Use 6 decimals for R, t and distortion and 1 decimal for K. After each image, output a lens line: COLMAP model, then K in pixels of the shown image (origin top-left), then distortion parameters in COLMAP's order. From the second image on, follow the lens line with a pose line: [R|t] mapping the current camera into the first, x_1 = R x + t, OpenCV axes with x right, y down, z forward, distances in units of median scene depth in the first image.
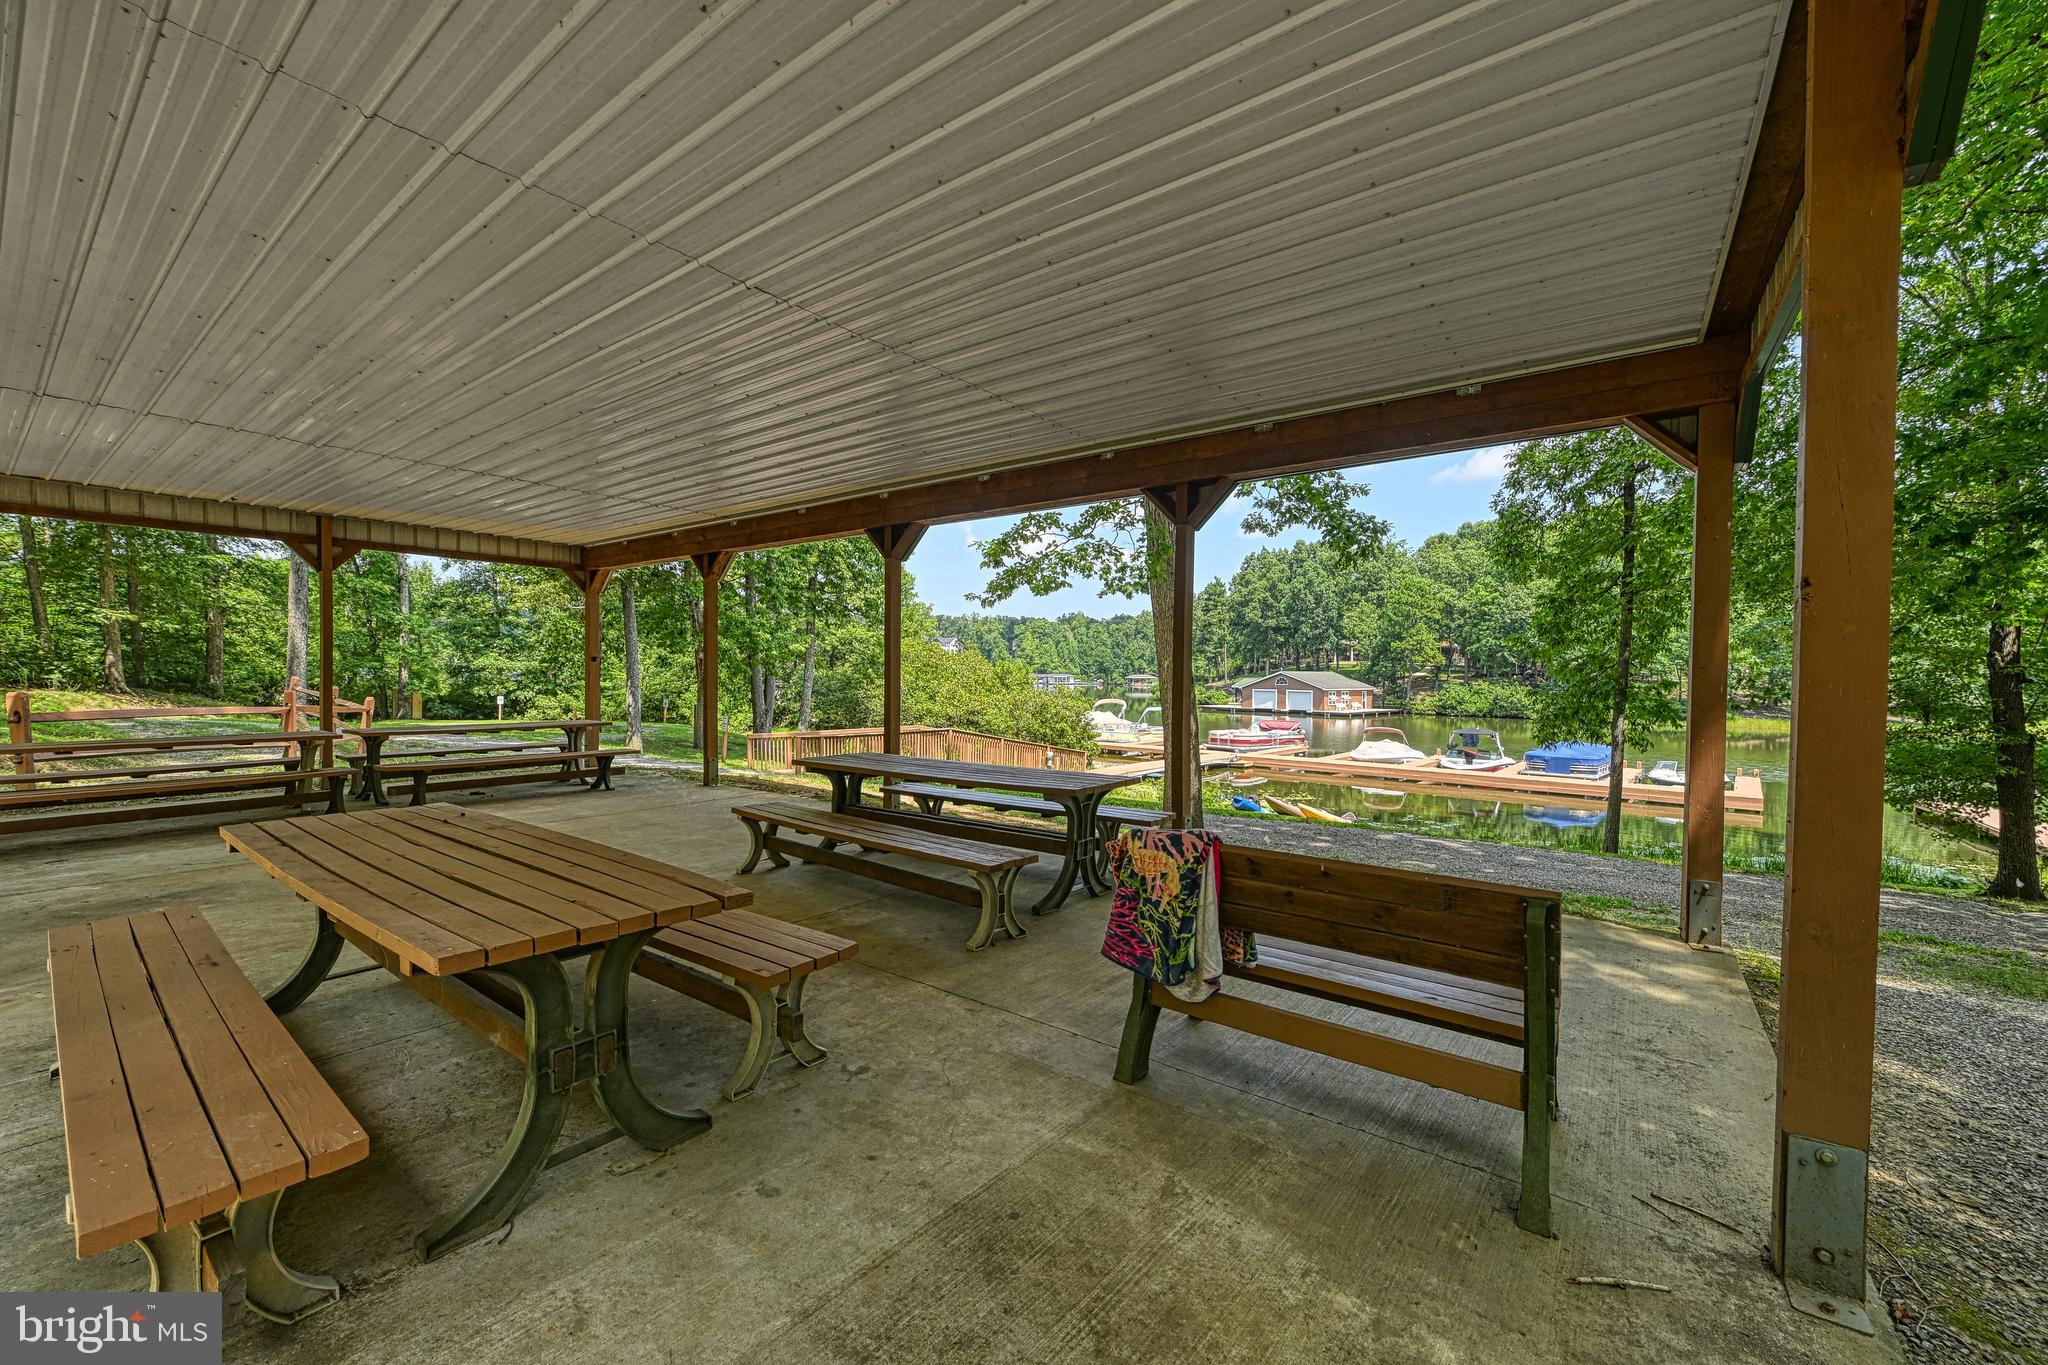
lens RADIAL K [[826.1, 0, 1006.9], [0, 826.1, 684.4], [0, 0, 1]] dist [-0.012020, 0.005637]
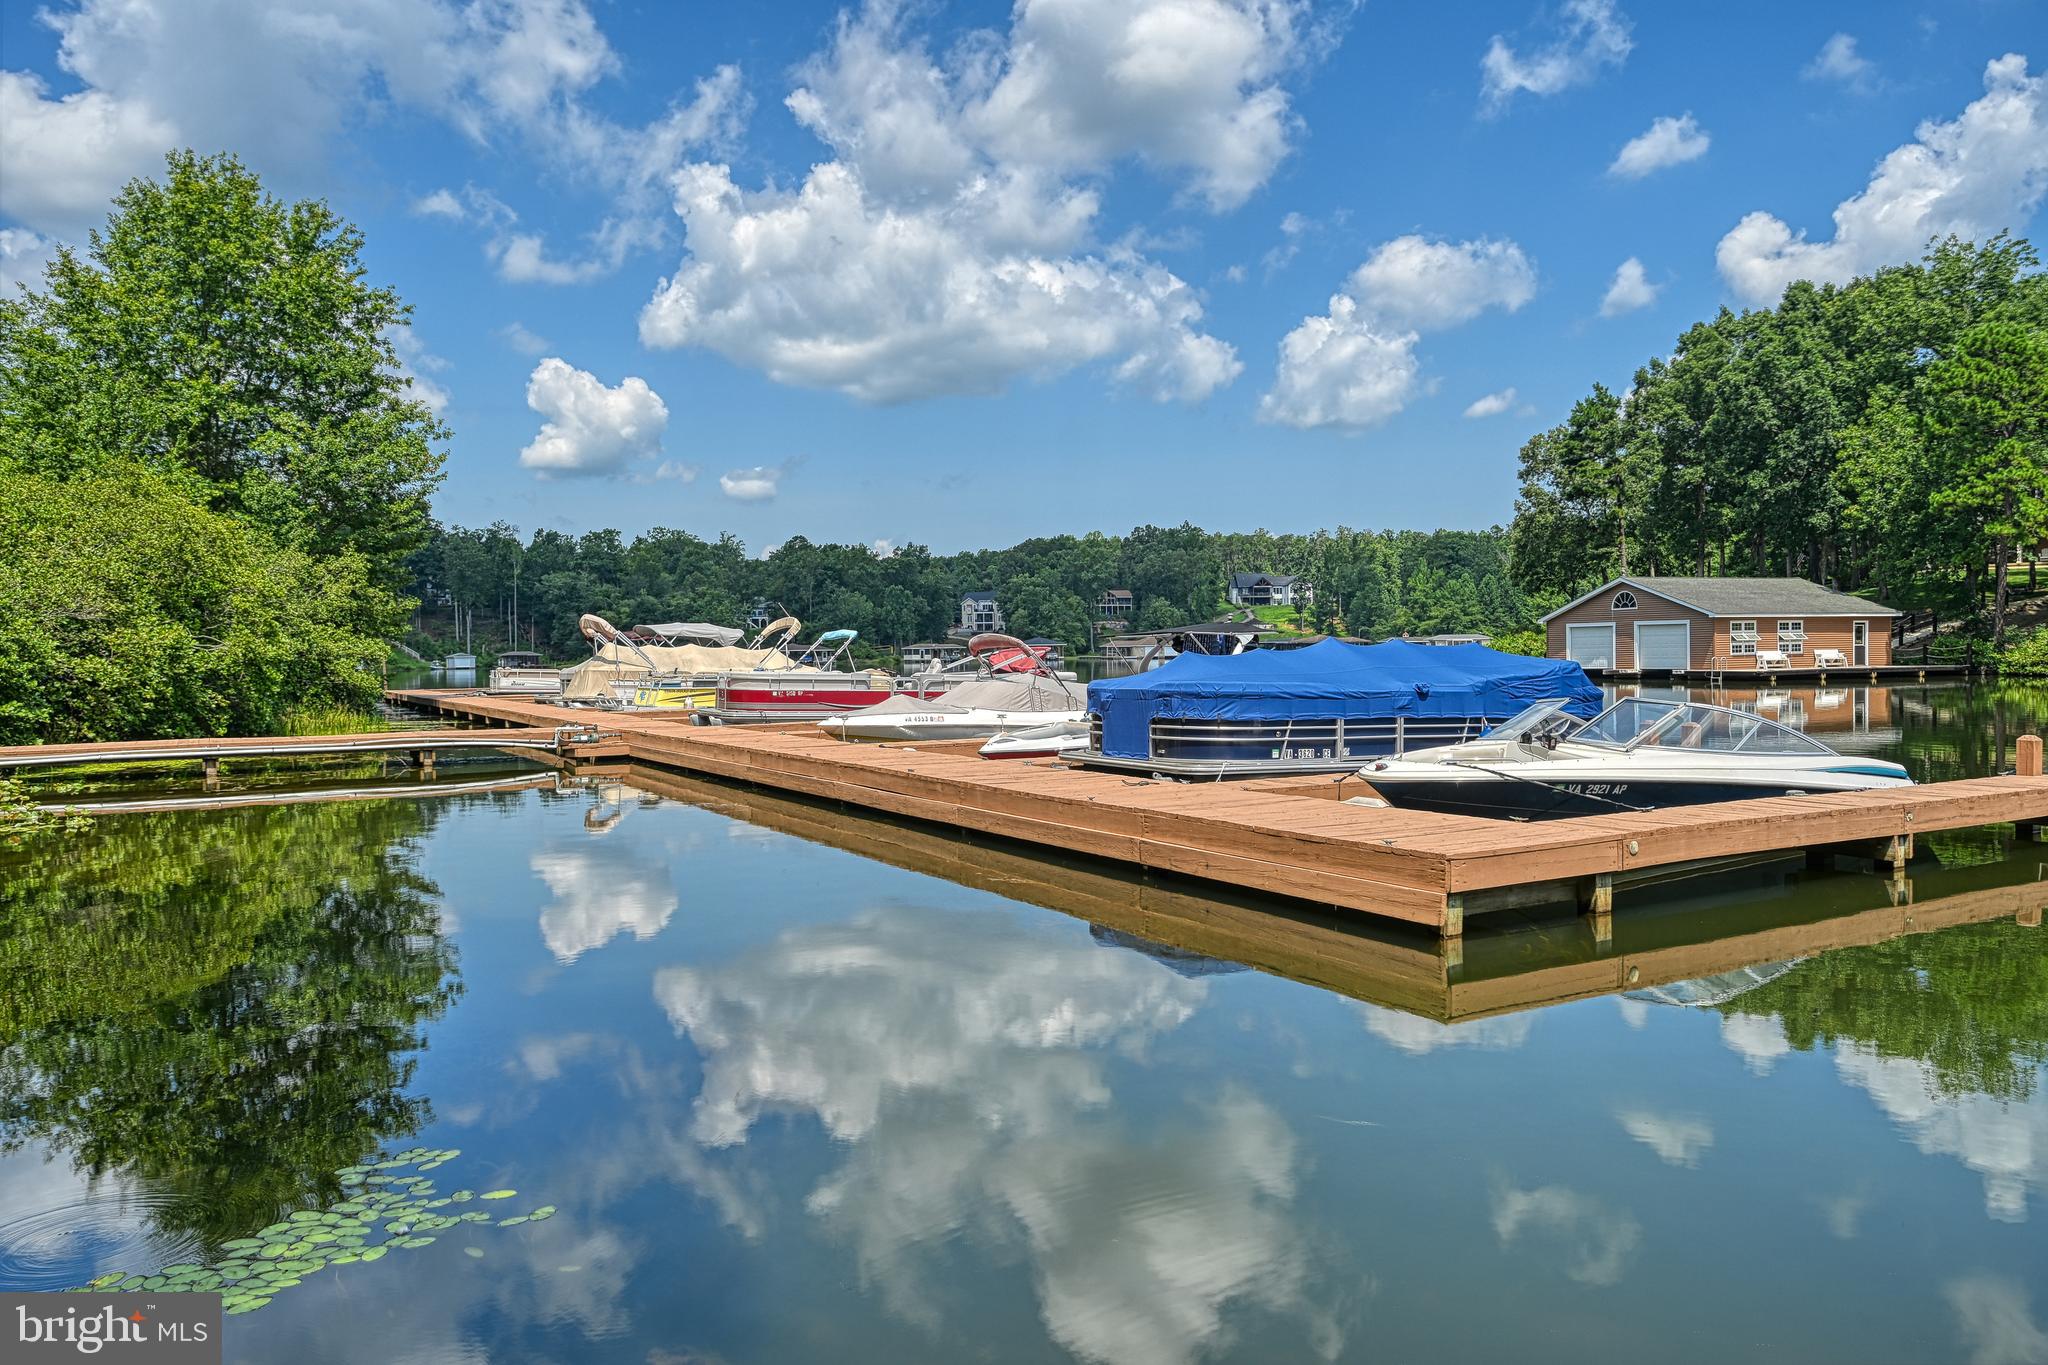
lens RADIAL K [[1456.0, 0, 1024.0], [0, 1456.0, 682.5], [0, 0, 1]] dist [0.002112, -0.006890]
pose [[0.939869, -0.011946, -0.341327, 0.312681], [0.012639, 0.999920, -0.000193, 0.035066], [0.341302, -0.004132, 0.939945, 0.217294]]
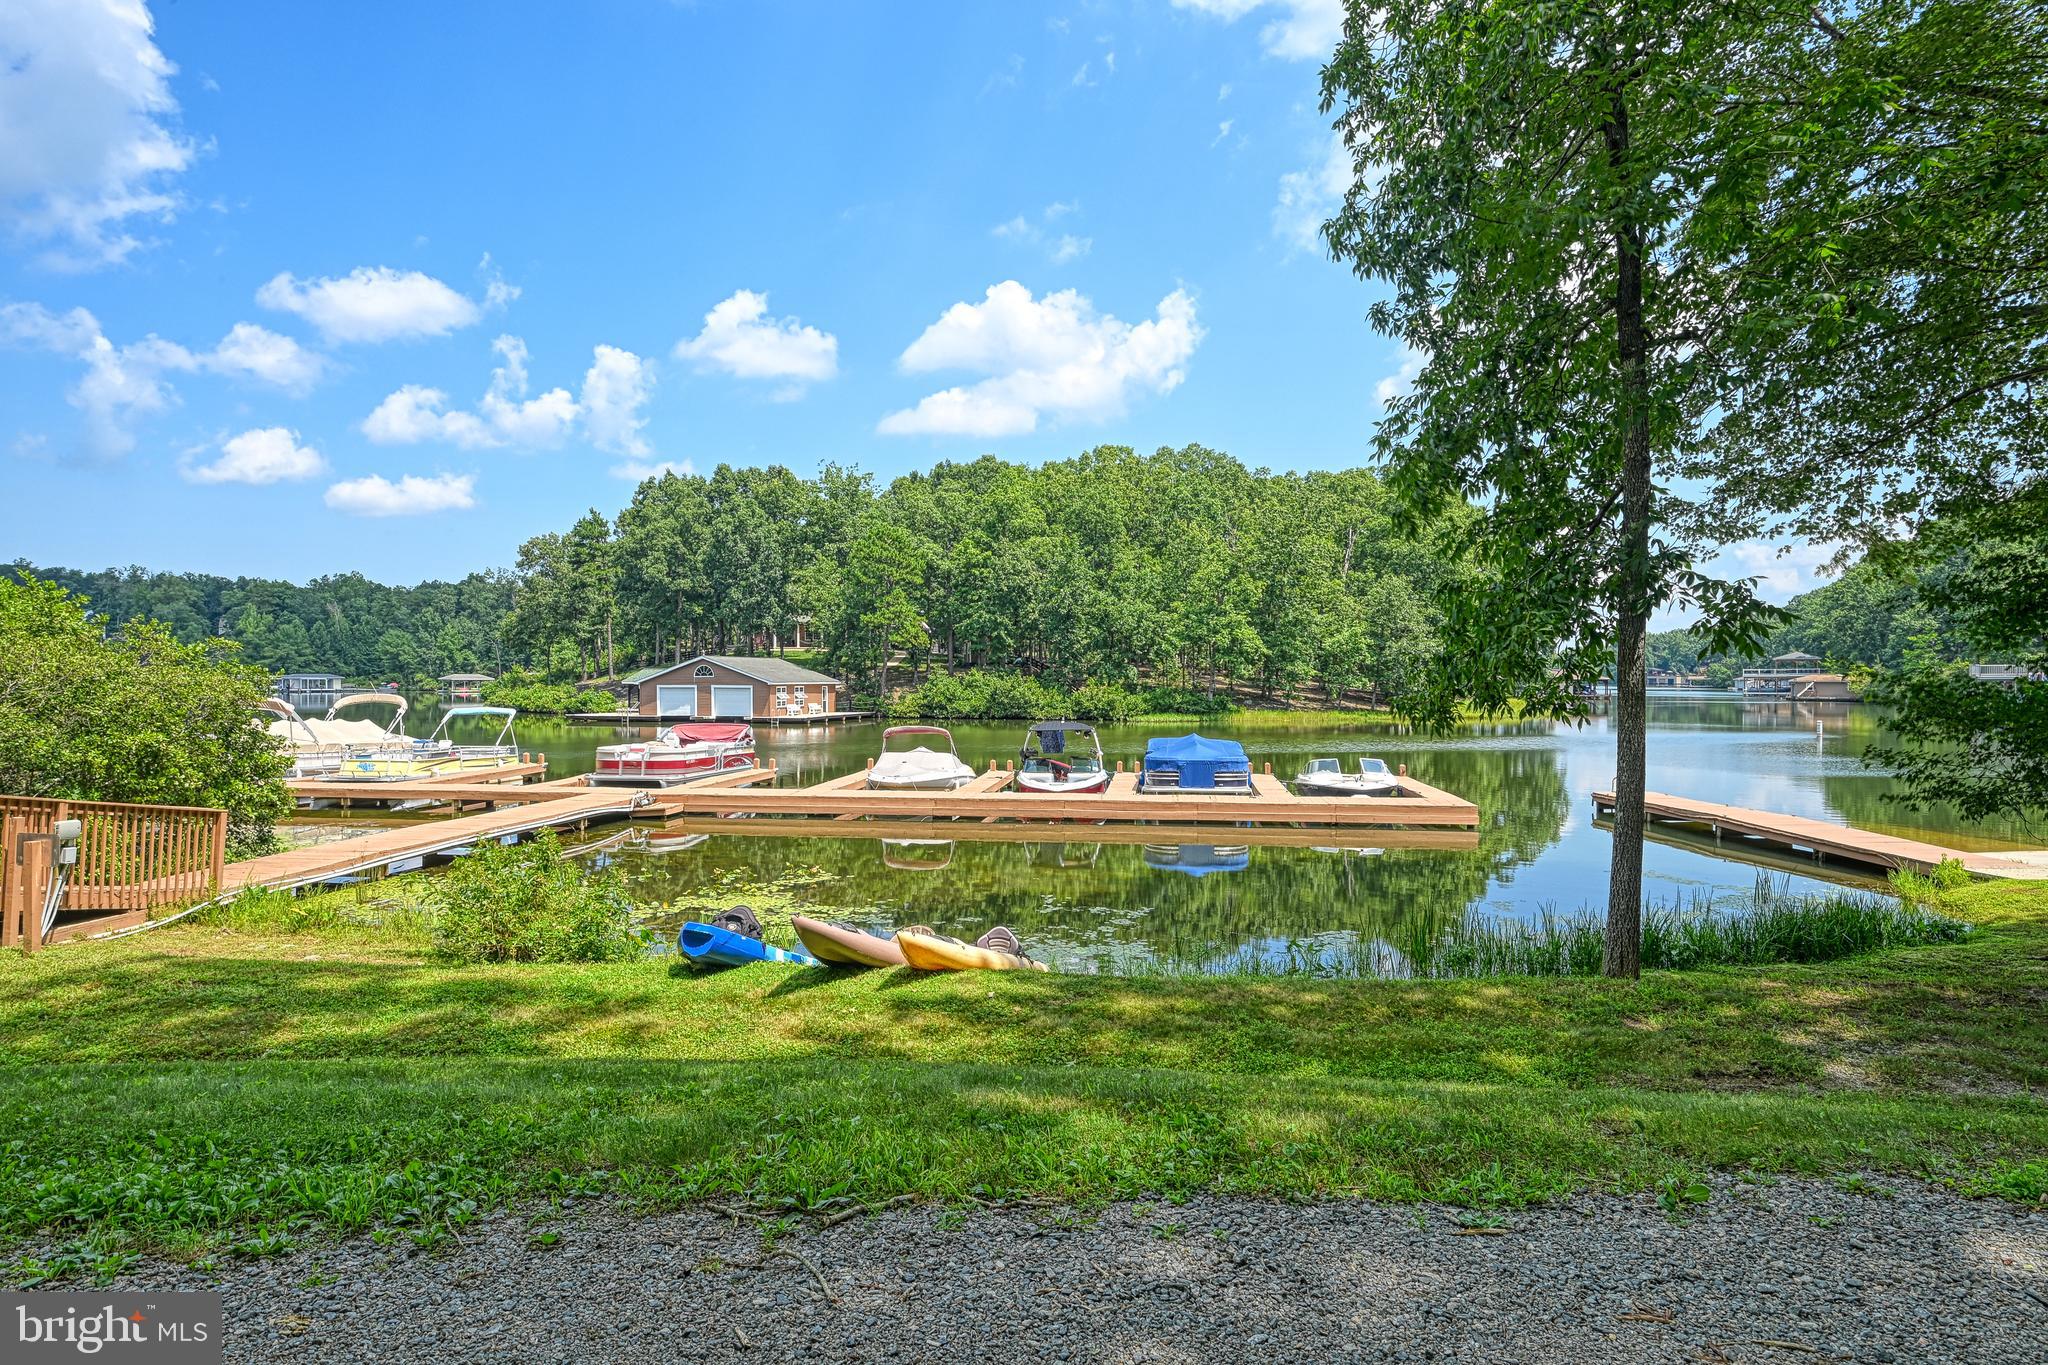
lens RADIAL K [[1126.1, 0, 1024.0], [0, 1126.1, 682.5], [0, 0, 1]] dist [-0.000852, -0.001835]
pose [[0.815980, -0.007895, 0.578027, 0.036498], [0.014066, 0.999882, -0.006200, 0.013727], [-0.577909, 0.013189, 0.815994, 0.163831]]
